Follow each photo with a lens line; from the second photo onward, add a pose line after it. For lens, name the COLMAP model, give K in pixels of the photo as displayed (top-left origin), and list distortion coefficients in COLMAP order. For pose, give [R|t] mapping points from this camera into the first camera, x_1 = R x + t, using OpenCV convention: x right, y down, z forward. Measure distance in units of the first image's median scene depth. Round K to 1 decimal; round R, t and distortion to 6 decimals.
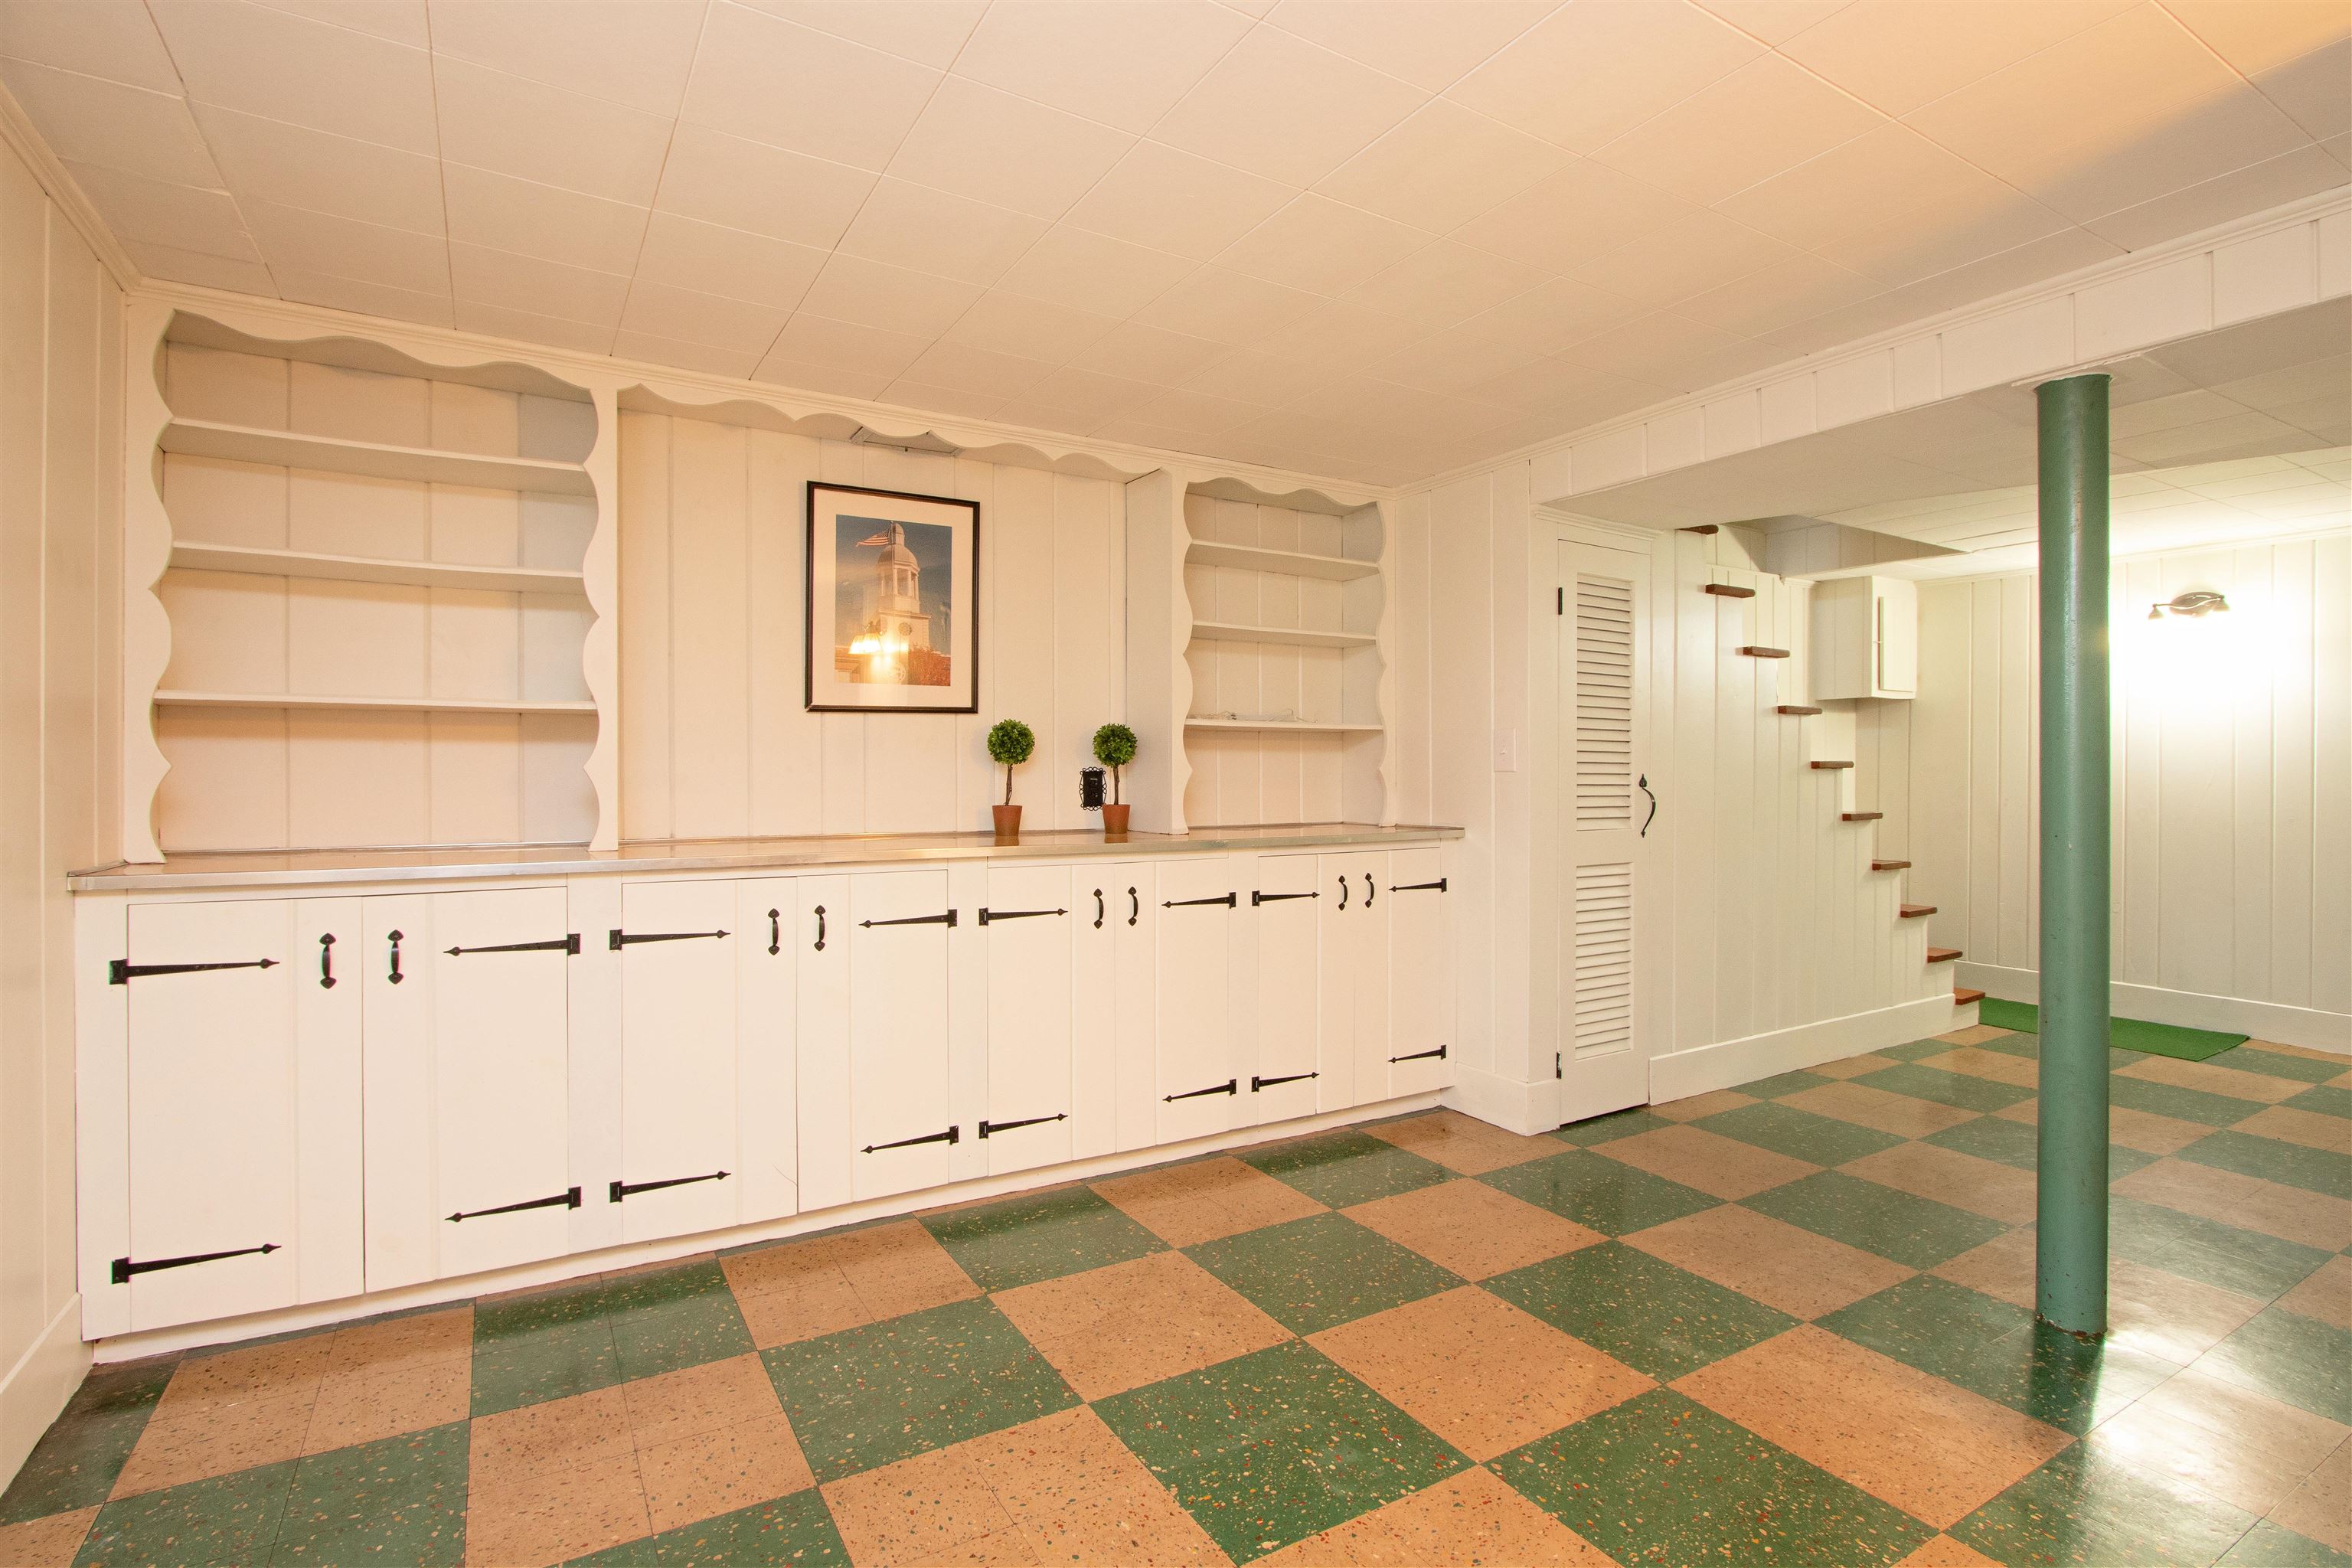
lens RADIAL K [[1142.2, 0, 1180.0], [0, 1142.2, 791.3], [0, 0, 1]] dist [-0.015888, 0.001996]
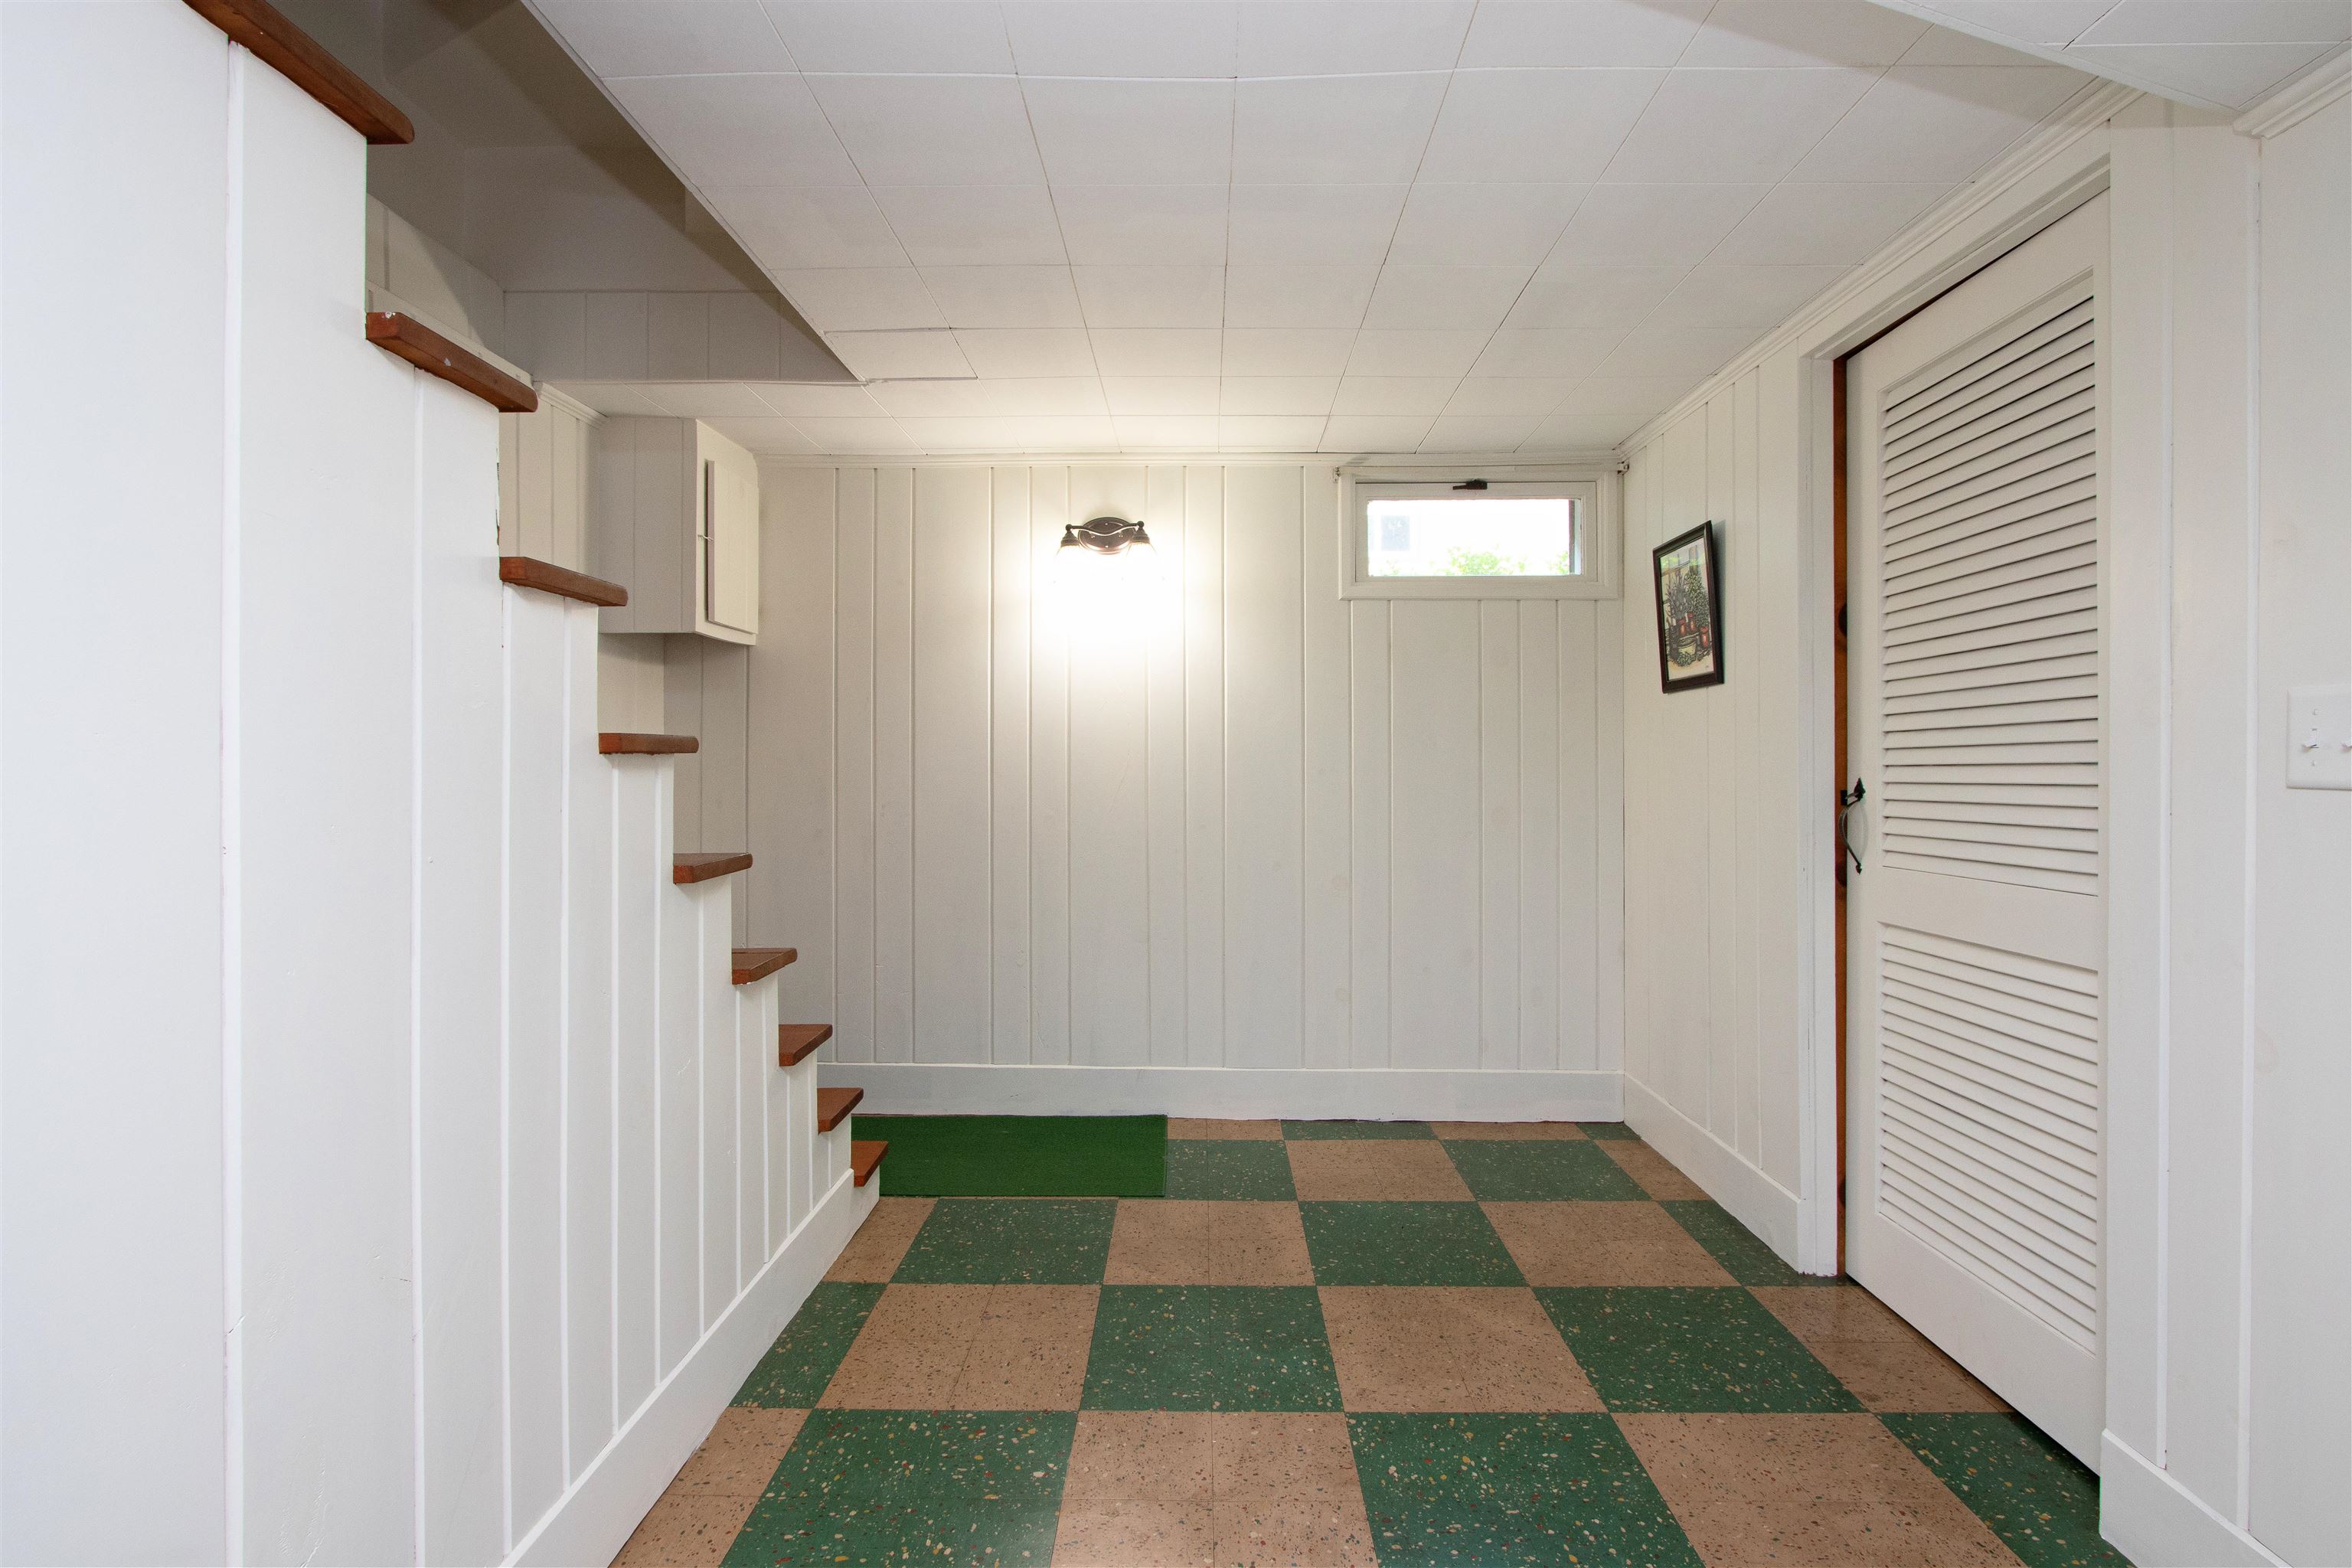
lens RADIAL K [[1142.2, 0, 1183.5], [0, 1142.2, 780.7], [0, 0, 1]] dist [-0.015888, 0.001996]
pose [[0.554594, -0.015295, 0.831981, 0.257698], [0.012523, 0.999871, 0.010033, -0.009060], [-0.832027, 0.004855, 0.554714, 0.463862]]
